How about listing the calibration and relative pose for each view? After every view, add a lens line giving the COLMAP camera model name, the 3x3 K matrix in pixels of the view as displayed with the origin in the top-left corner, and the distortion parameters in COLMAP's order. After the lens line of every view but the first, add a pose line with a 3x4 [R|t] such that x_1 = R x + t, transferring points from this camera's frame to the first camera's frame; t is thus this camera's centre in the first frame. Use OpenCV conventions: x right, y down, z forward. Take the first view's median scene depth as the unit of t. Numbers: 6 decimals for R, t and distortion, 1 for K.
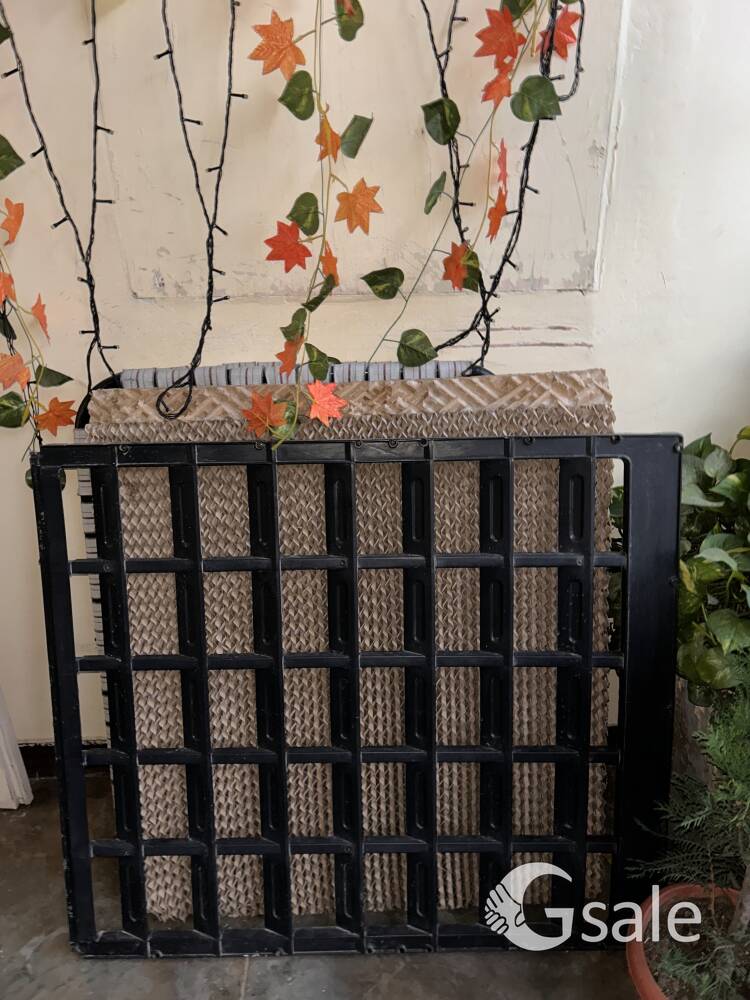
lens RADIAL K [[755.8, 0, 375.0], [0, 755.8, 500.0], [0, 0, 1]] dist [0.043208, -0.053953]
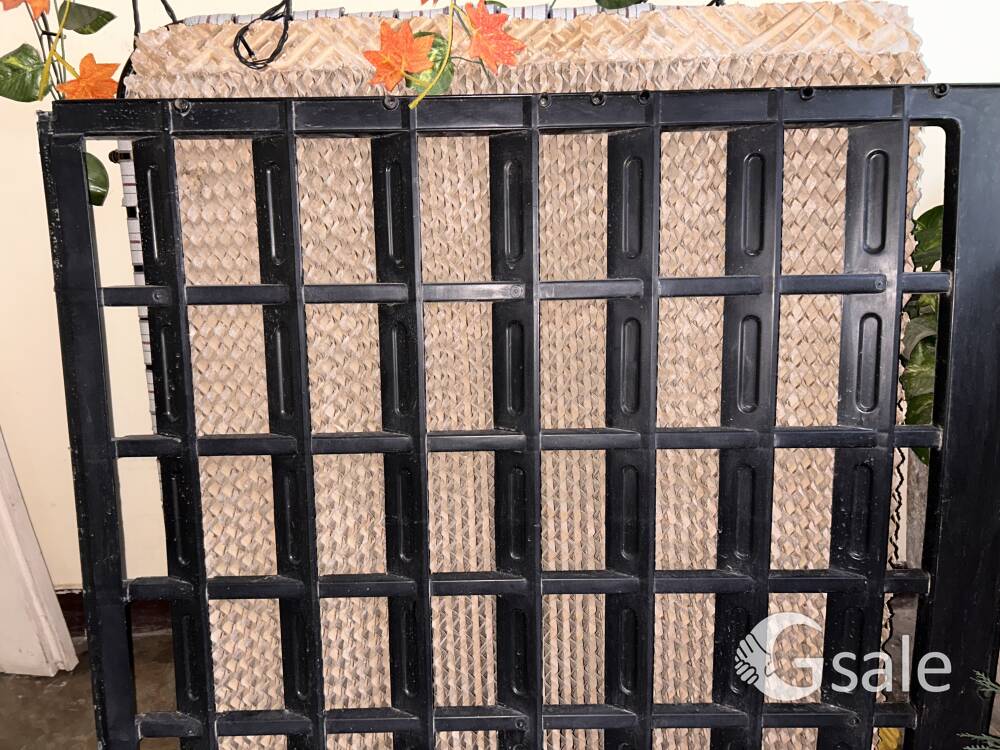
lens RADIAL K [[755.8, 0, 495.9], [0, 755.8, 383.8], [0, 0, 1]] dist [0.043208, -0.053953]
pose [[0.999869, -0.000205, 0.016157, -0.067497], [0.000279, 0.999990, -0.004541, 0.157164], [-0.016155, 0.004545, 0.999859, 0.317662]]
